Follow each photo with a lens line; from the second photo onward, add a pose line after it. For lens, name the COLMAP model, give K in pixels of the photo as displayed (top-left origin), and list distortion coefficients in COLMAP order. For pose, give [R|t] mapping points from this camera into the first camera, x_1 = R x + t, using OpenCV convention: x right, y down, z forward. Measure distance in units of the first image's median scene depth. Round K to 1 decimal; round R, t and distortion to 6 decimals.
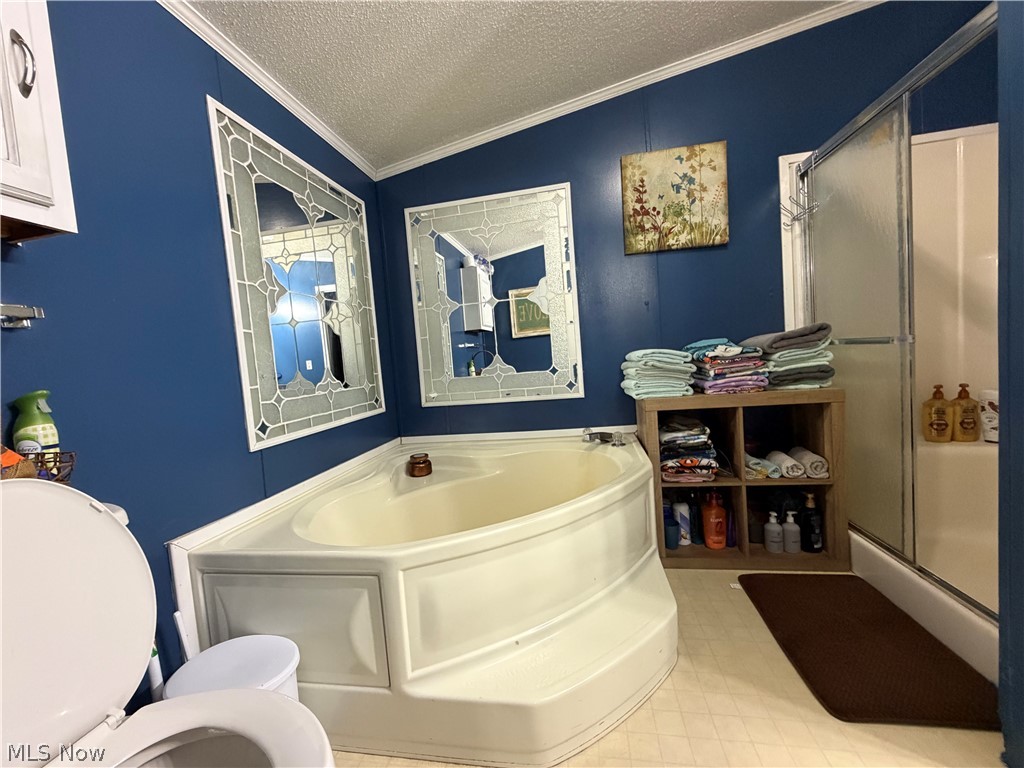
lens RADIAL K [[409.6, 0, 508.8], [0, 409.6, 383.3], [0, 0, 1]] dist [-0.003788, 0.001298]
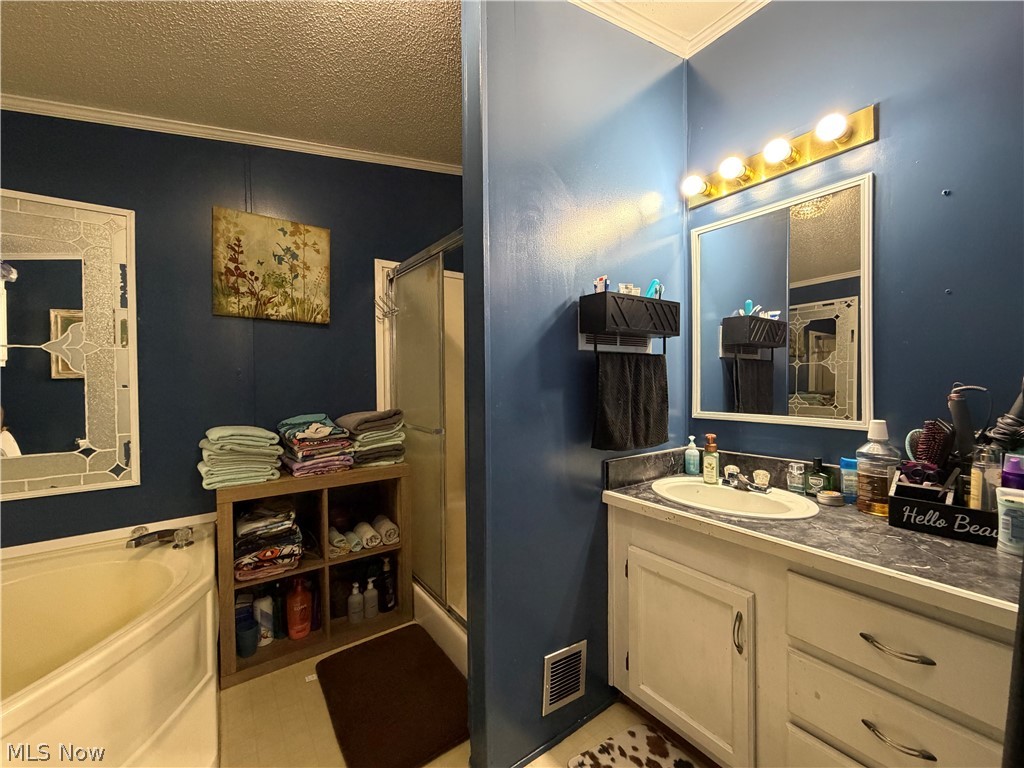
lens RADIAL K [[409.6, 0, 512.7], [0, 409.6, 382.8], [0, 0, 1]] dist [-0.003788, 0.001298]
pose [[0.687438, 0.063920, 0.723424, 0.118278], [0.002609, 0.995895, -0.090474, -0.102830], [-0.726238, 0.064083, 0.684450, -0.056648]]
